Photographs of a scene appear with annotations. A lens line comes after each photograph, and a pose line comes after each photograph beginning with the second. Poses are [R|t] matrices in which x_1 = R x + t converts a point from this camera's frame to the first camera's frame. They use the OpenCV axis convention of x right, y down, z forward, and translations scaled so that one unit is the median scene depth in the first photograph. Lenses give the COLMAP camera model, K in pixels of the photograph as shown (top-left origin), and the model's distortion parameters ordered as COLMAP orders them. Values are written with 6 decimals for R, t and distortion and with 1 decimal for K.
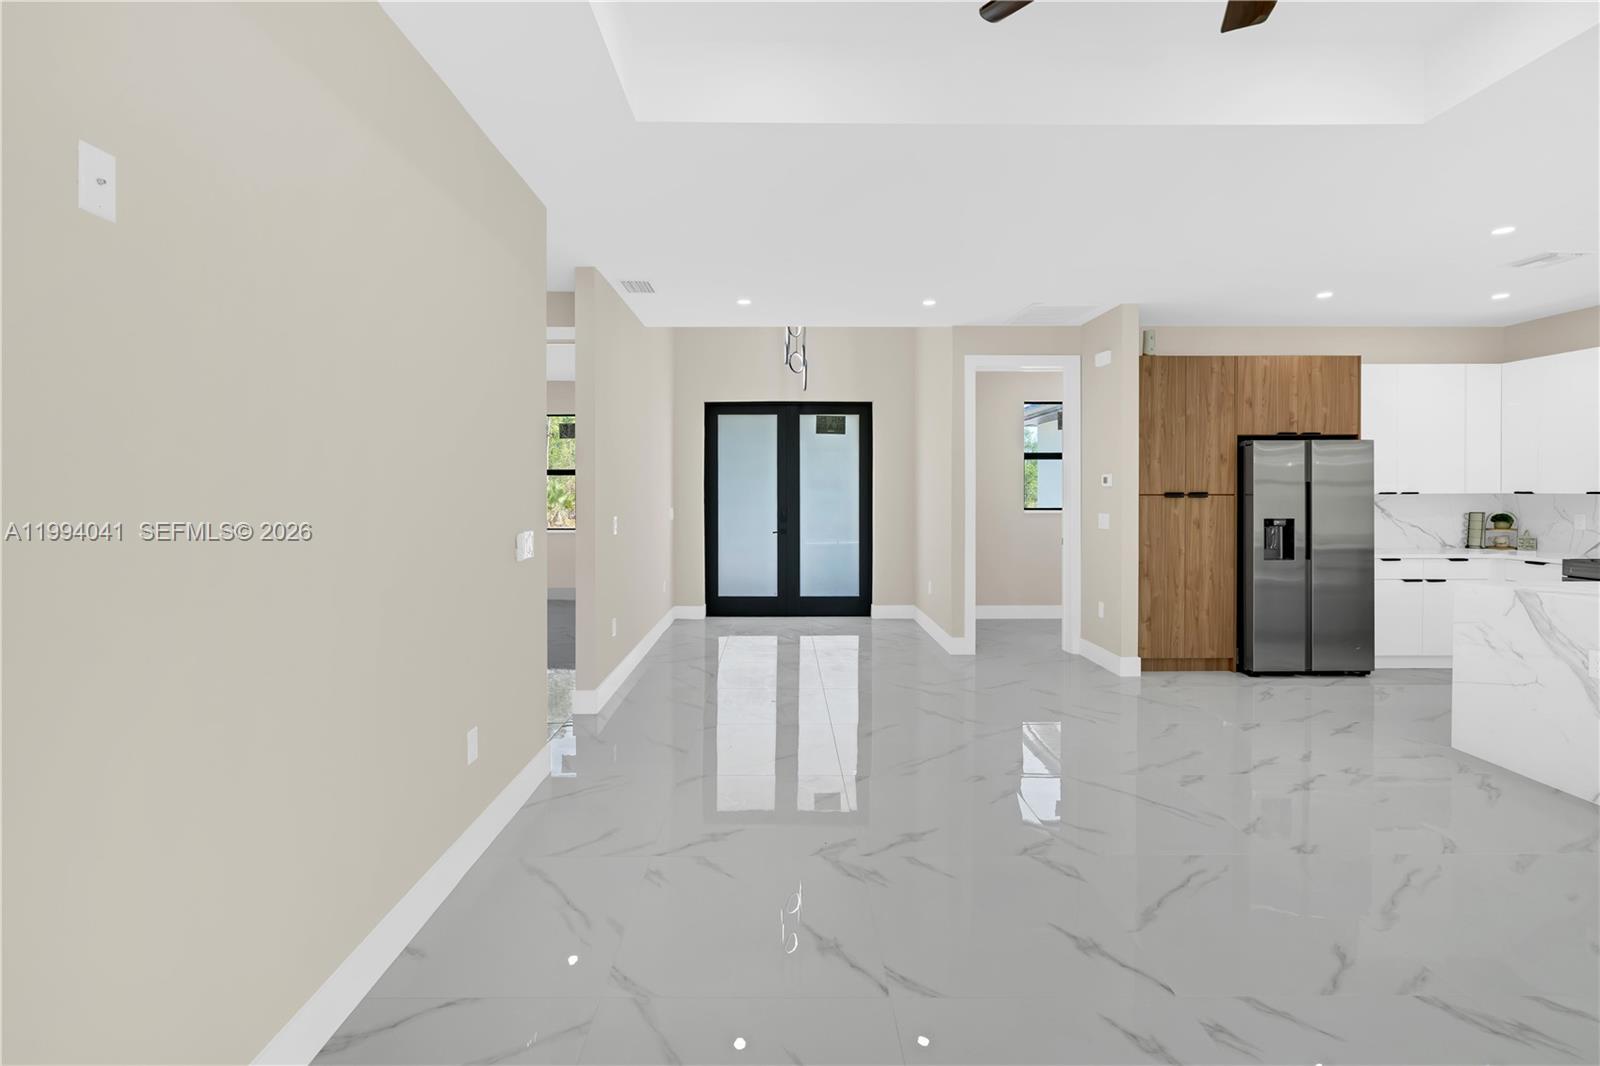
lens RADIAL K [[743.1, 0, 792.7], [0, 743.1, 498.1], [0, 0, 1]] dist [-0.000465, 0.001728]
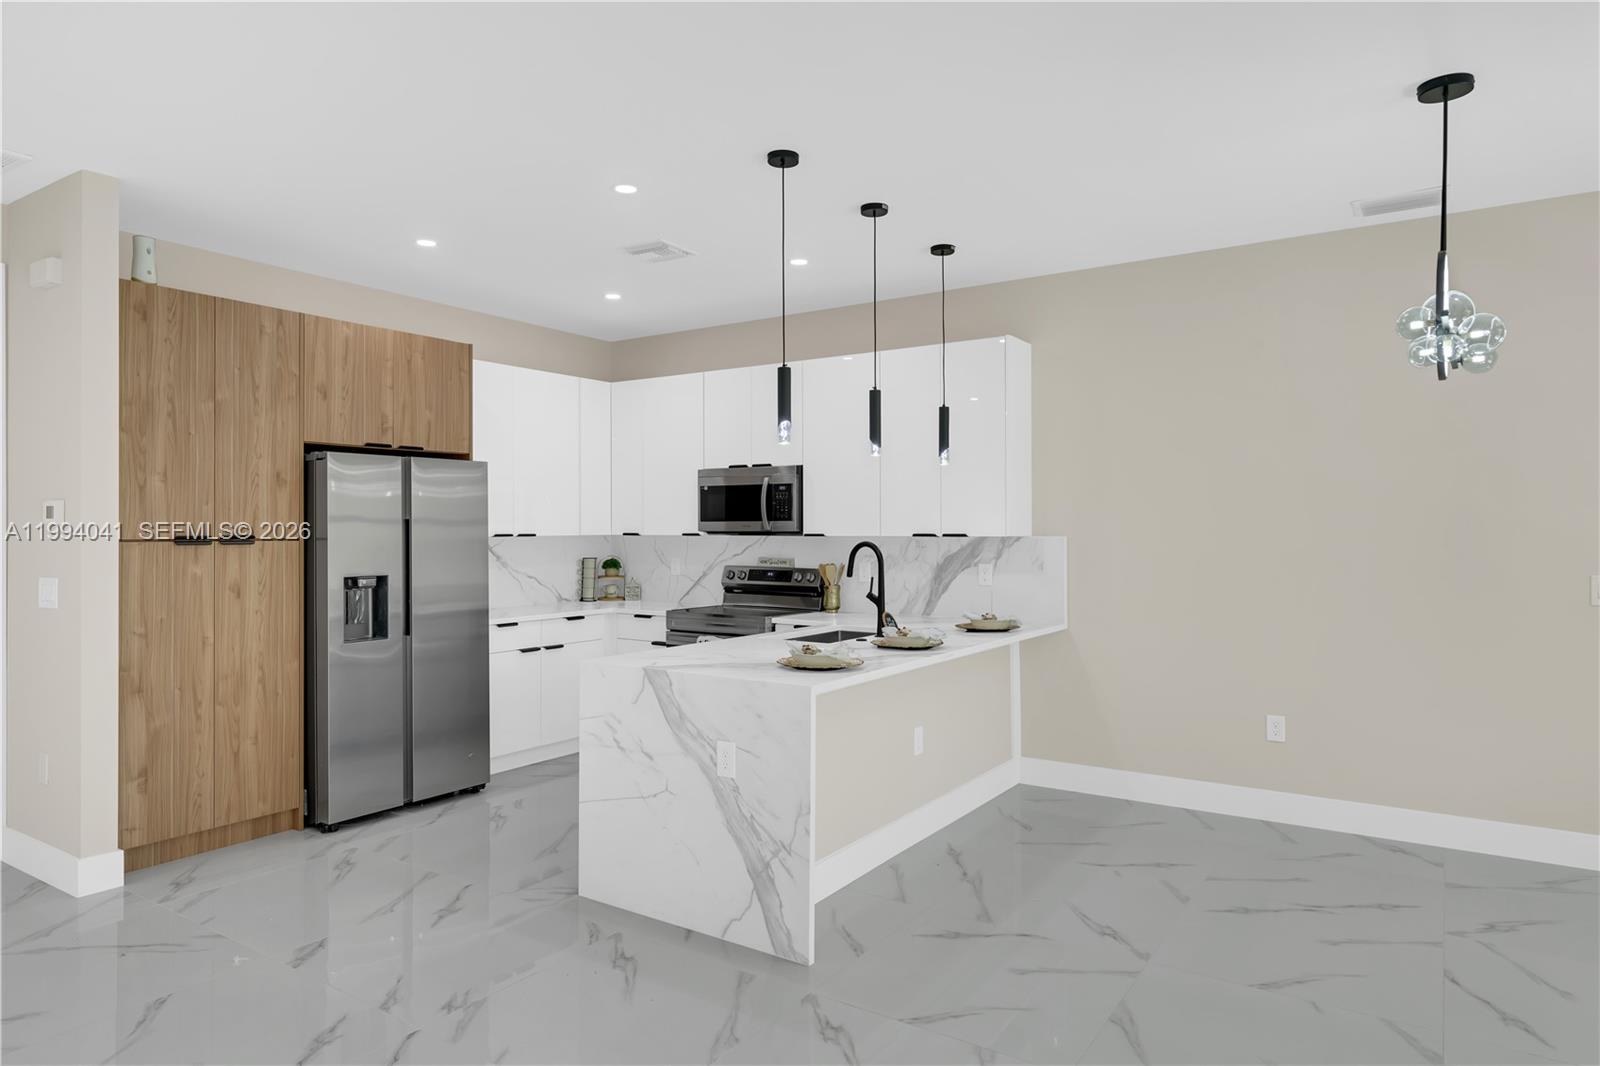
lens RADIAL K [[969.0, 0, 786.1], [0, 969.0, 527.4], [0, 0, 1]] dist [-0.001097, 0.001955]
pose [[0.573722, 0.002888, 0.819045, 0.172130], [0.007722, 0.999930, -0.008935, -0.004130], [-0.819014, 0.011451, 0.573659, 0.216318]]
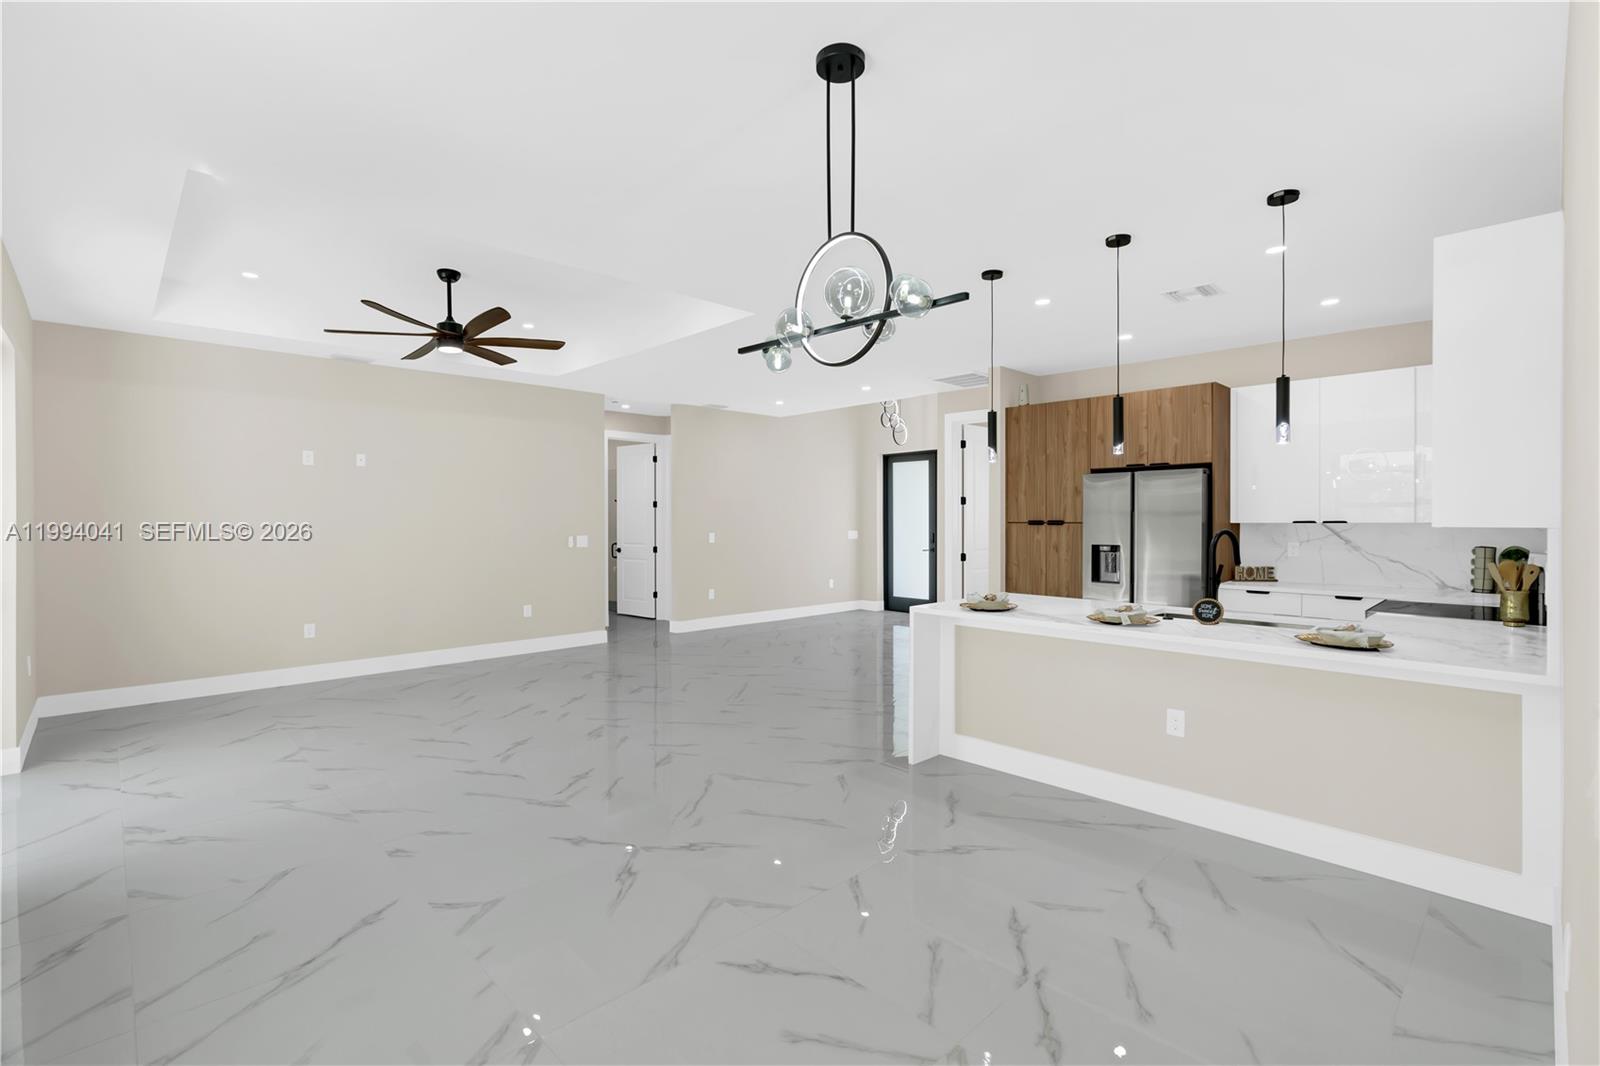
lens RADIAL K [[723.2, 0, 790.7], [0, 723.2, 525.5], [0, 0, 1]] dist [-0.015136, 0.006656]
pose [[0.679999, 0.007627, -0.733174, 1.083759], [-0.006659, 0.999969, 0.004226, -0.002113], [0.733183, 0.002008, 0.680028, -0.059229]]
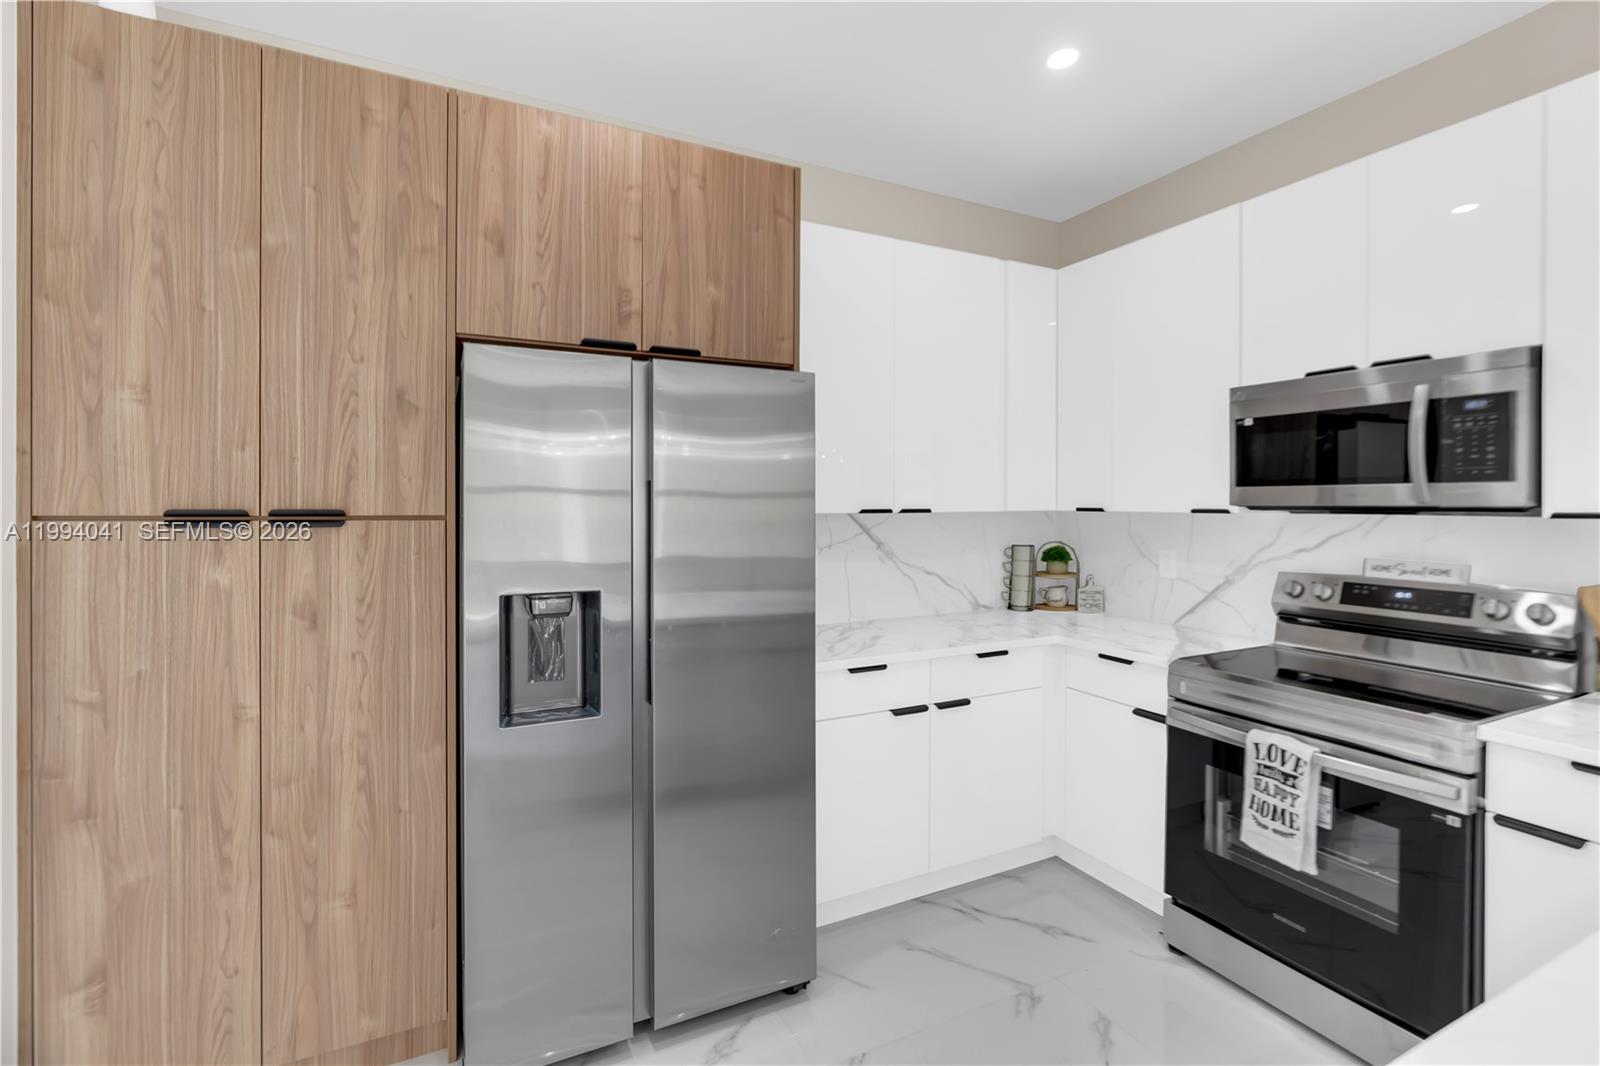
lens RADIAL K [[725.5, 0, 802.5], [0, 725.5, 505.7], [0, 0, 1]] dist [-0.004065, -0.000229]
pose [[0.900927, 0.002964, 0.433961, 0.597480], [0.000373, 0.999971, -0.007604, -0.006928], [-0.433971, 0.007013, 0.900900, 0.648990]]
